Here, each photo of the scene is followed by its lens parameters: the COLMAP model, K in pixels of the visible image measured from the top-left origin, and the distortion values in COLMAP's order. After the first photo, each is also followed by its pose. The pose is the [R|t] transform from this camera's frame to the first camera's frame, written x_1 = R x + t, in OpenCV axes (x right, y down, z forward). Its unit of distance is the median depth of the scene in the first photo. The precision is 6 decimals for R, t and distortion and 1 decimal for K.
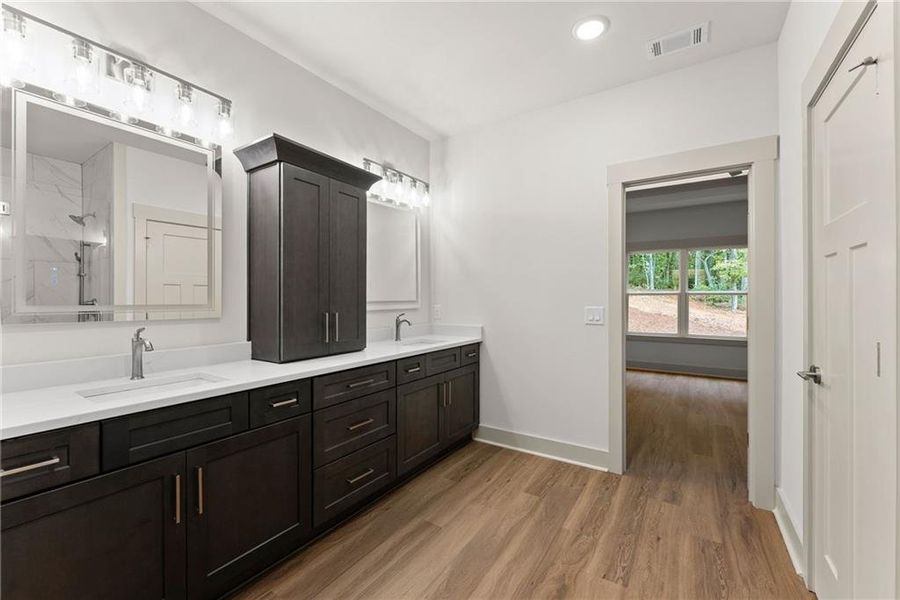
lens RADIAL K [[381.9, 0, 452.5], [0, 381.9, 297.5], [0, 0, 1]] dist [0.015715, -0.000053]
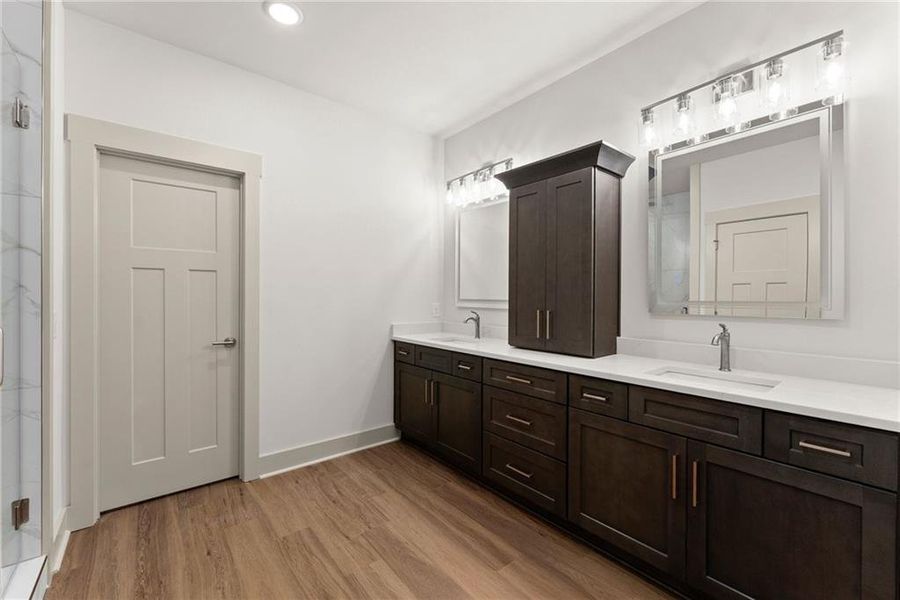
lens RADIAL K [[364.5, 0, 453.2], [0, 364.5, 295.5], [0, 0, 1]] dist [-0.000458, -0.000239]
pose [[-0.306353, 0.001314, -0.951917, 0.694520], [0.004180, 0.999991, 0.000035, -0.000745], [0.951909, -0.003968, -0.306356, 1.068743]]
